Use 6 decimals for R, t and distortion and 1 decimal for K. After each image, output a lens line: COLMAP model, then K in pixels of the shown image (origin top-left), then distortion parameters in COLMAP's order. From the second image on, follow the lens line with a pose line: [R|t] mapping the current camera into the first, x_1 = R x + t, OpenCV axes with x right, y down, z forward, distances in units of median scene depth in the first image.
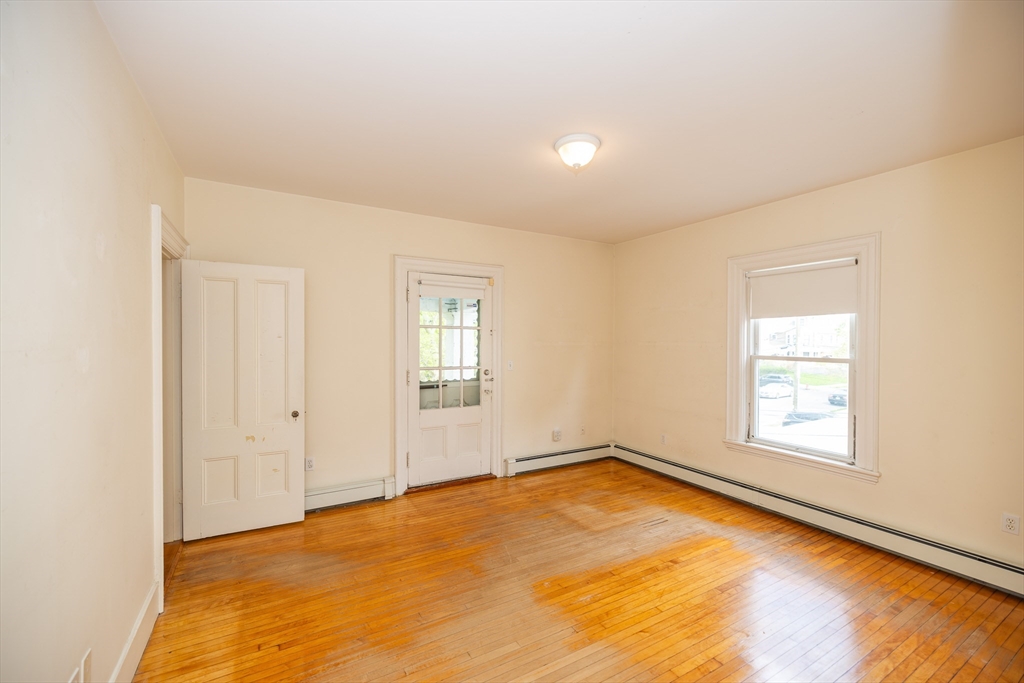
lens RADIAL K [[427.5, 0, 509.0], [0, 427.5, 343.3], [0, 0, 1]] dist [0.000604, -0.000136]
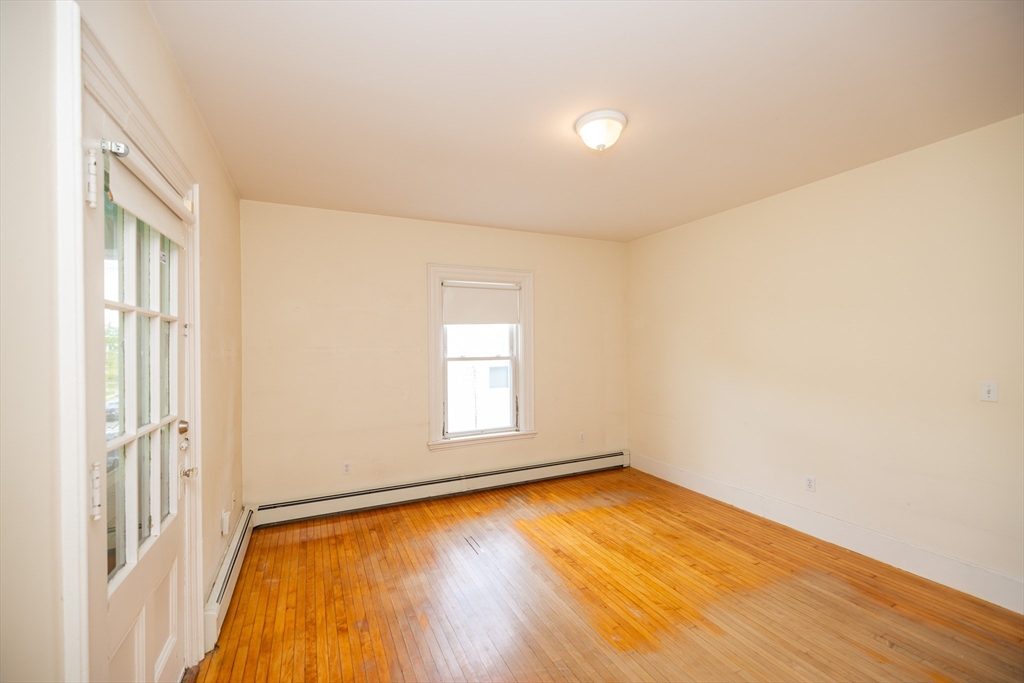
lens RADIAL K [[427.5, 0, 509.0], [0, 427.5, 343.3], [0, 0, 1]] dist [0.000604, -0.000136]
pose [[0.082405, -0.004667, 0.996588, -0.514558], [0.023110, 0.999729, 0.002771, -0.008657], [-0.996331, 0.022803, 0.082491, 0.772813]]
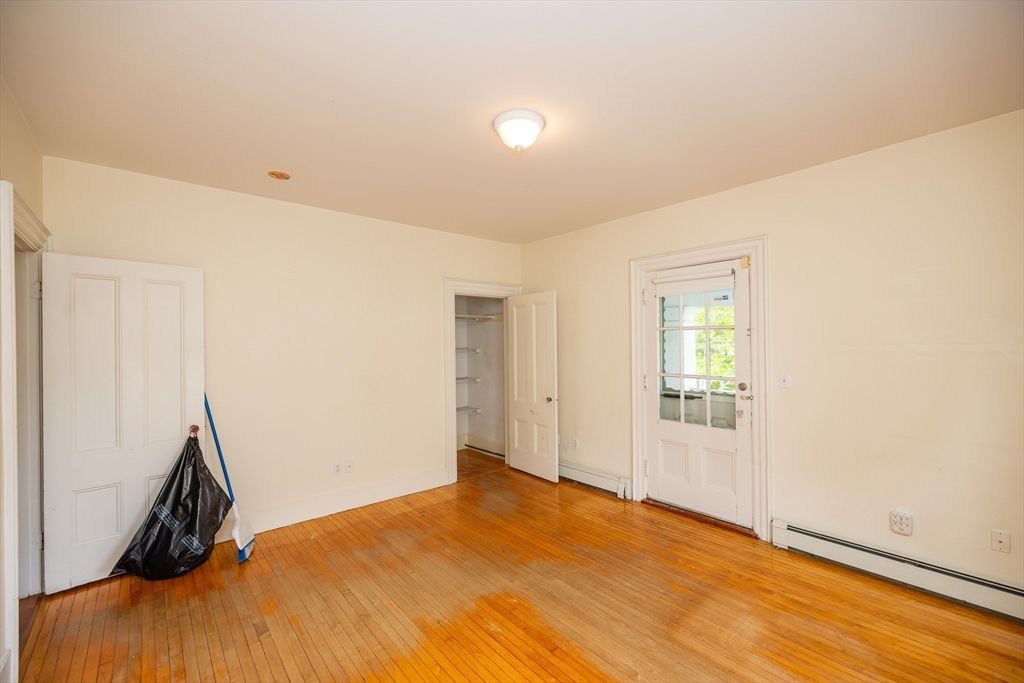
lens RADIAL K [[427.5, 0, 509.0], [0, 427.5, 343.3], [0, 0, 1]] dist [0.000604, -0.000136]
pose [[0.182190, -0.006646, -0.983241, 0.703219], [-0.001692, 0.999974, -0.007073, -0.000802], [0.983262, 0.002952, 0.182174, 0.560814]]
